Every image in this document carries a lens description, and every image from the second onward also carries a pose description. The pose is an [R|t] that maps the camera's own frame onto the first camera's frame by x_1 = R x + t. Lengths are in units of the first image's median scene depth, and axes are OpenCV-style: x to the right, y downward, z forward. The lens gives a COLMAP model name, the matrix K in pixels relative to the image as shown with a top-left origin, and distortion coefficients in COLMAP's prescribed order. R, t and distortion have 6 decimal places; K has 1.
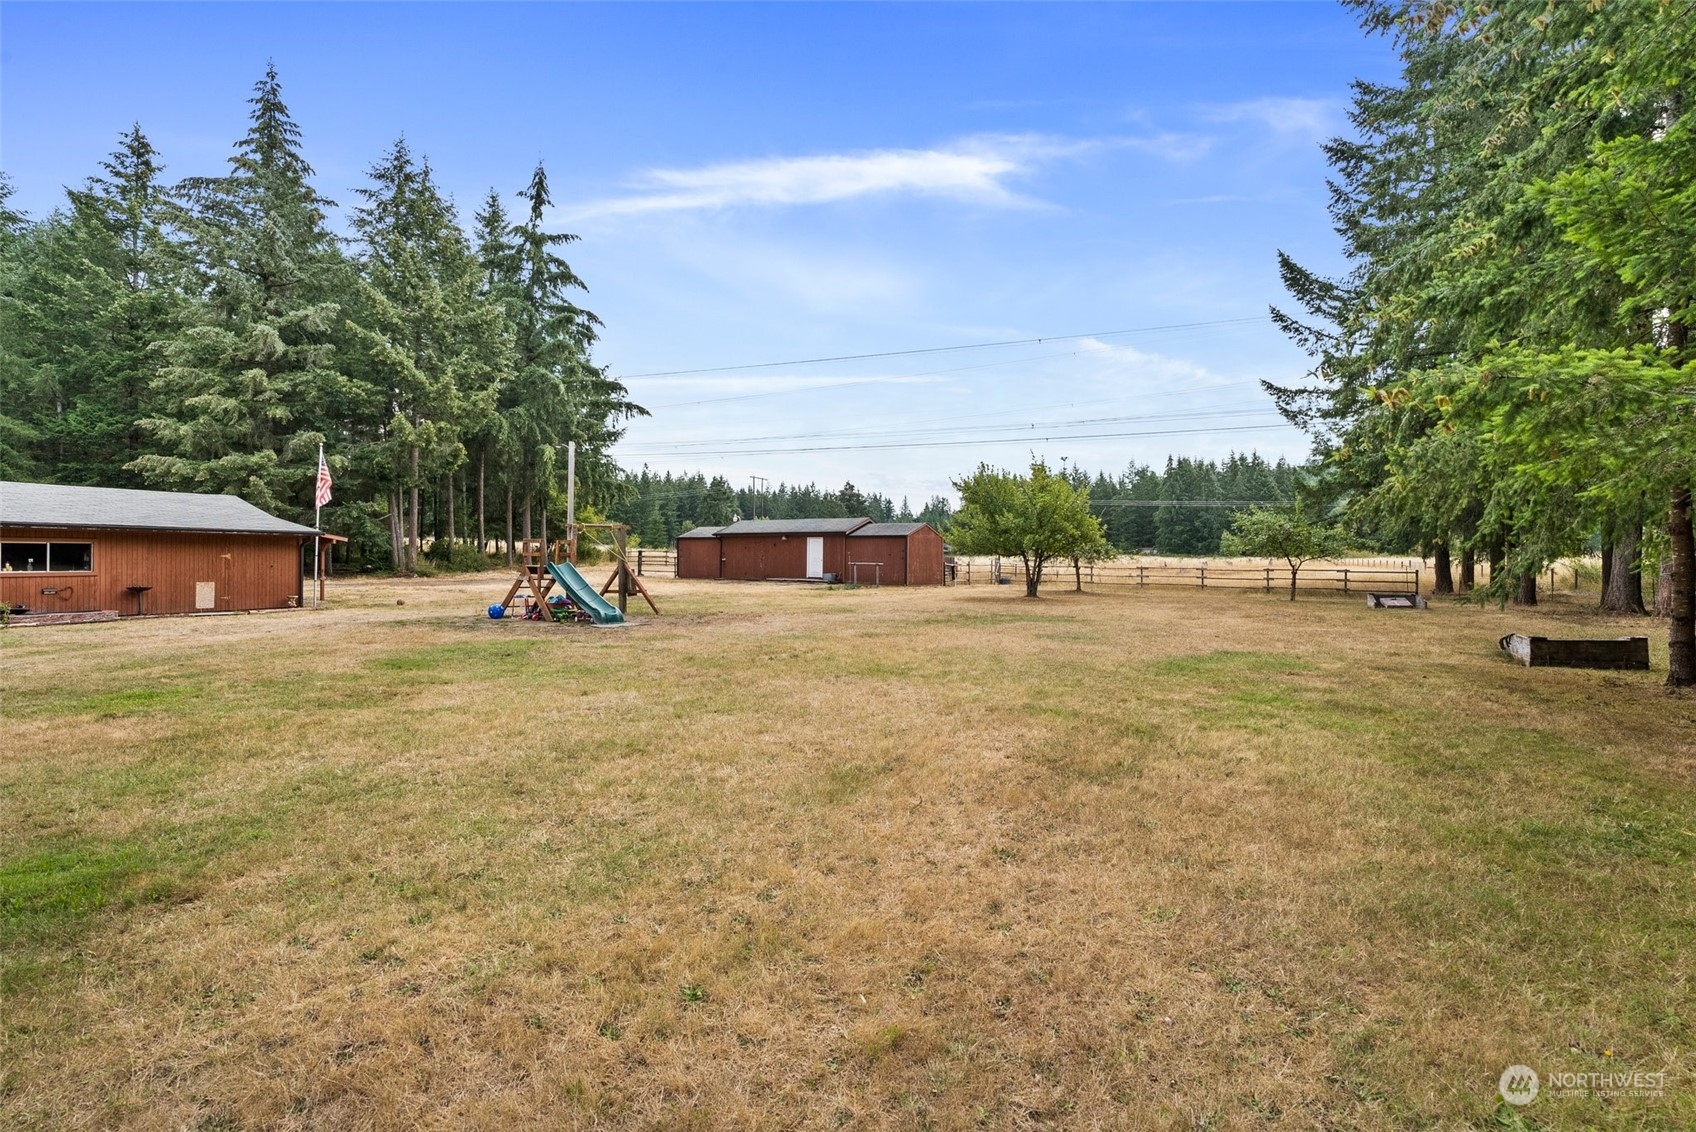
lens RADIAL K [[793.5, 0, 848.0], [0, 793.5, 566.0], [0, 0, 1]] dist [-0.052745, 0.017459]
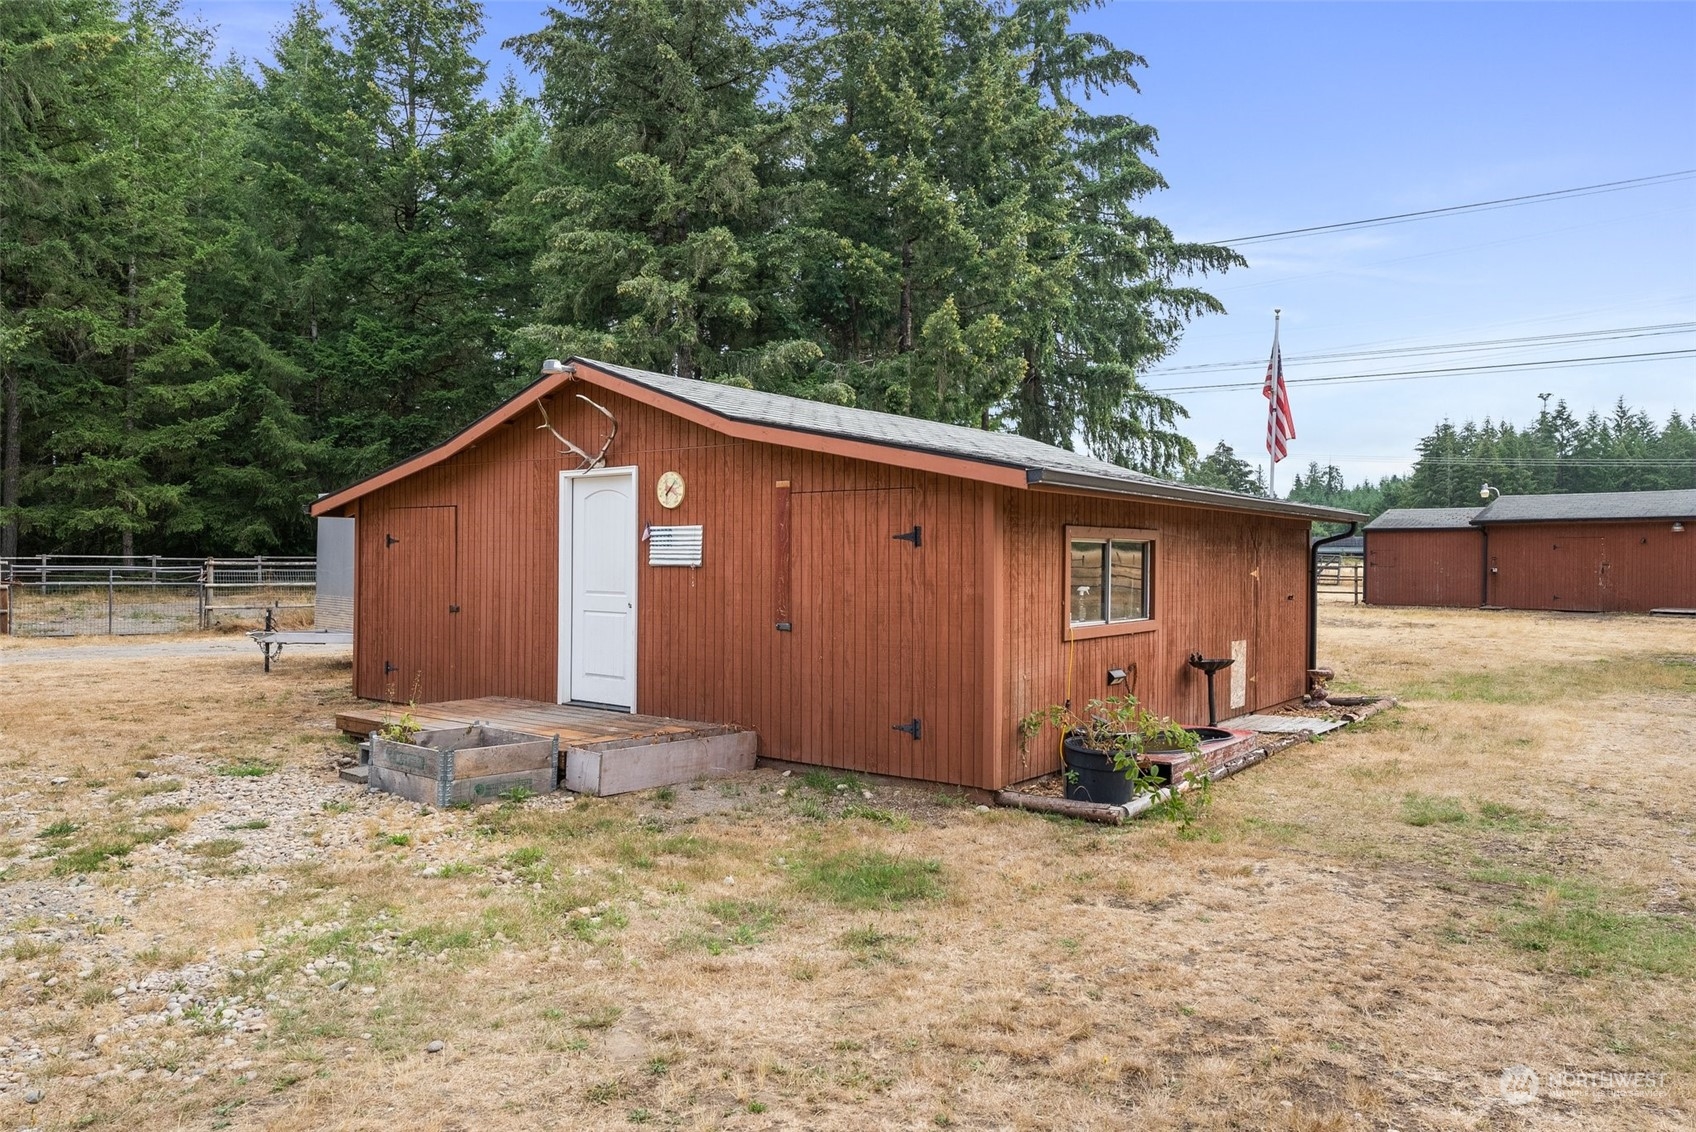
lens RADIAL K [[1165.5, 0, 848.0], [0, 1165.5, 566.0], [0, 0, 1]] dist [0.000767, 0.004543]
pose [[0.972832, -0.000827, -0.231511, -0.397395], [-0.001352, 0.999956, -0.009255, -0.003879], [0.231509, 0.009317, 0.972788, 0.173677]]
